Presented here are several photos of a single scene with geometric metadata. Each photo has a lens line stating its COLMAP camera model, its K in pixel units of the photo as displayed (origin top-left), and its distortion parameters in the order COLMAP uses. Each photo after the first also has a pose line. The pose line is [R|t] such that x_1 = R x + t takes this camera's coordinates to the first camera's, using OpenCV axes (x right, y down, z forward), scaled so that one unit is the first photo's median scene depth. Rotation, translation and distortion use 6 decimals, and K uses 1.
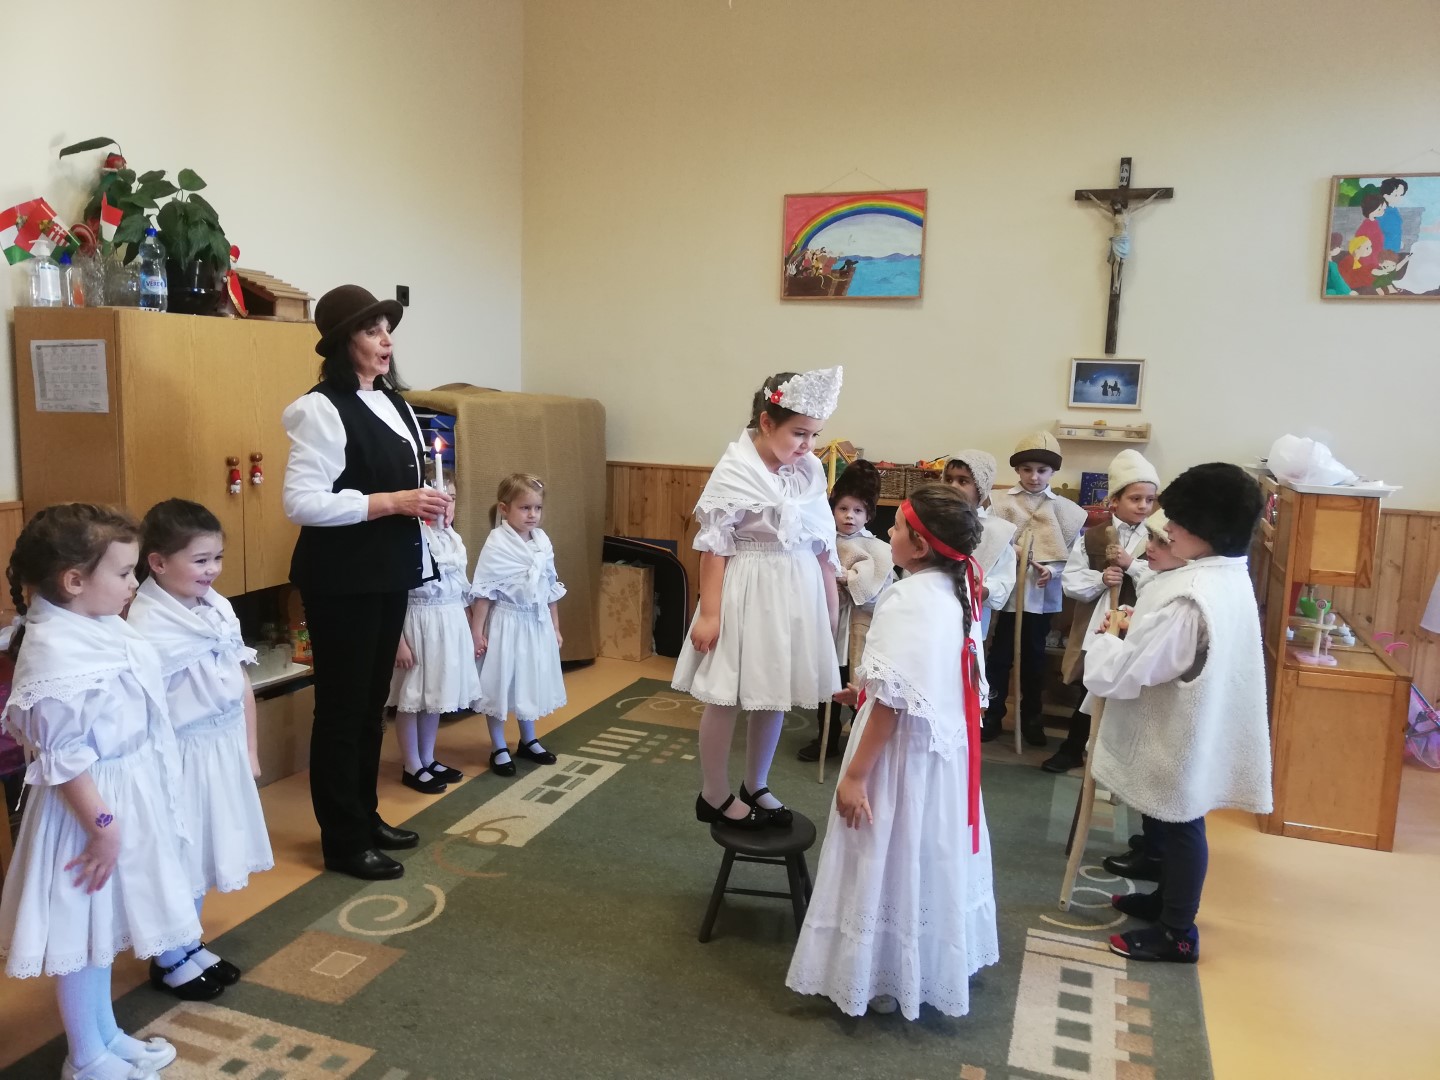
lens RADIAL K [[1082.8, 0, 743.1], [0, 1082.8, 524.8], [0, 0, 1]] dist [0.063585, -0.088480]
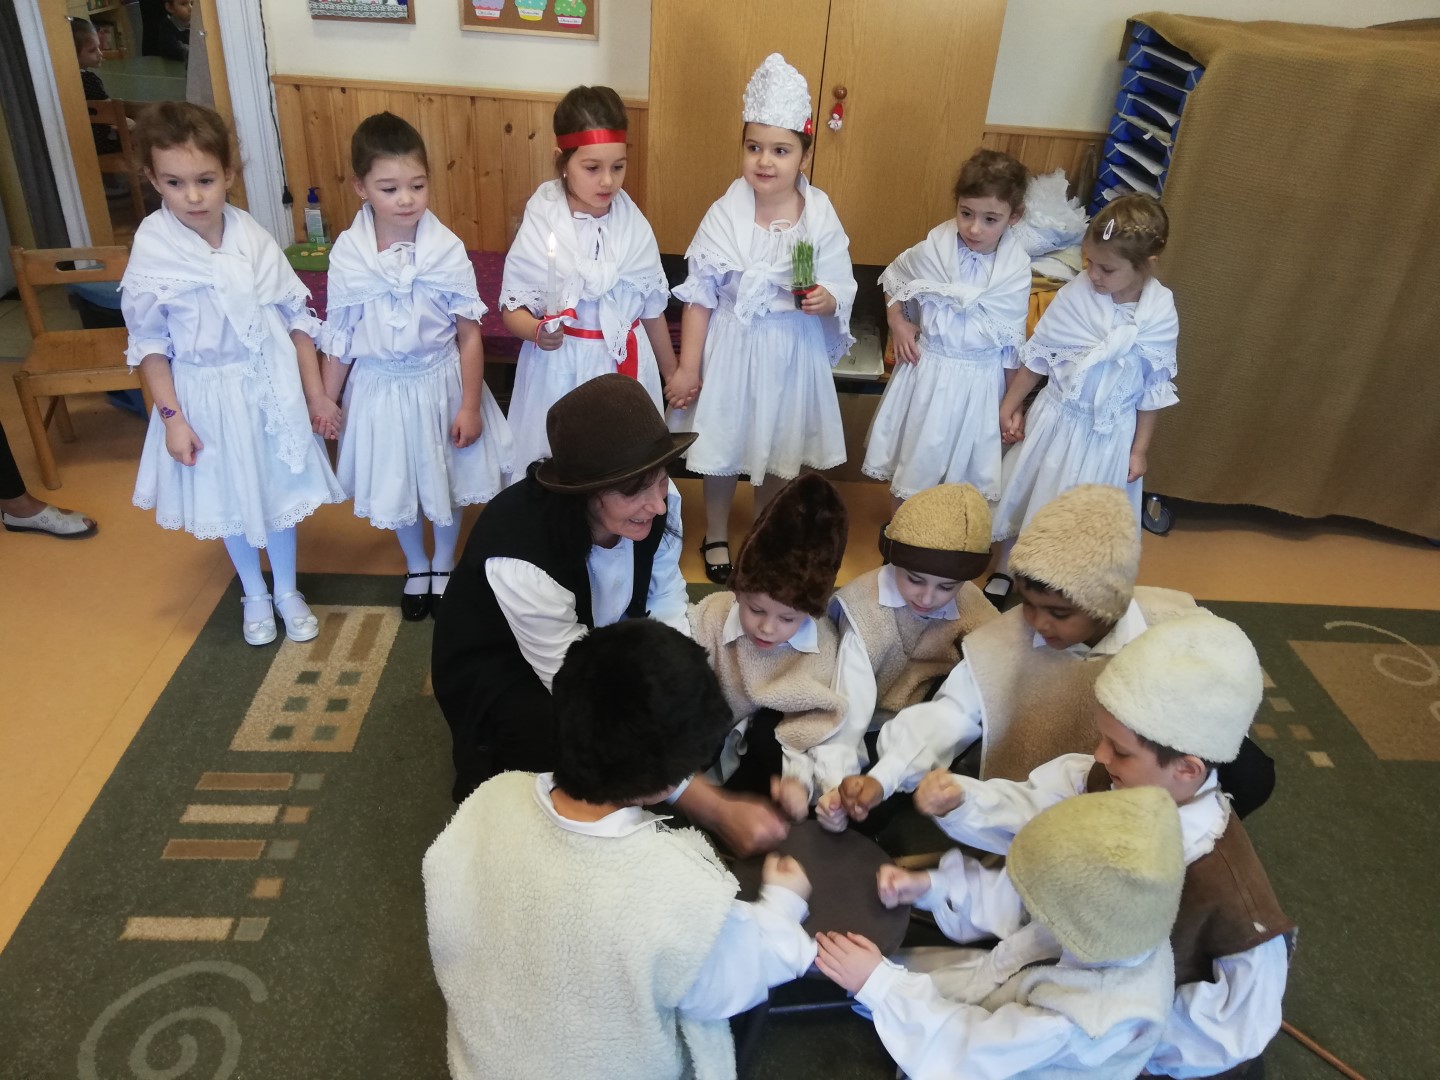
lens RADIAL K [[1082.8, 0, 723.6], [0, 1082.8, 529.4], [0, 0, 1]] dist [0.063585, -0.088480]
pose [[0.359968, 0.478986, -0.800622, 0.268784], [-0.176037, 0.877605, 0.445894, -0.106536], [0.916206, -0.019569, 0.400229, 0.527452]]
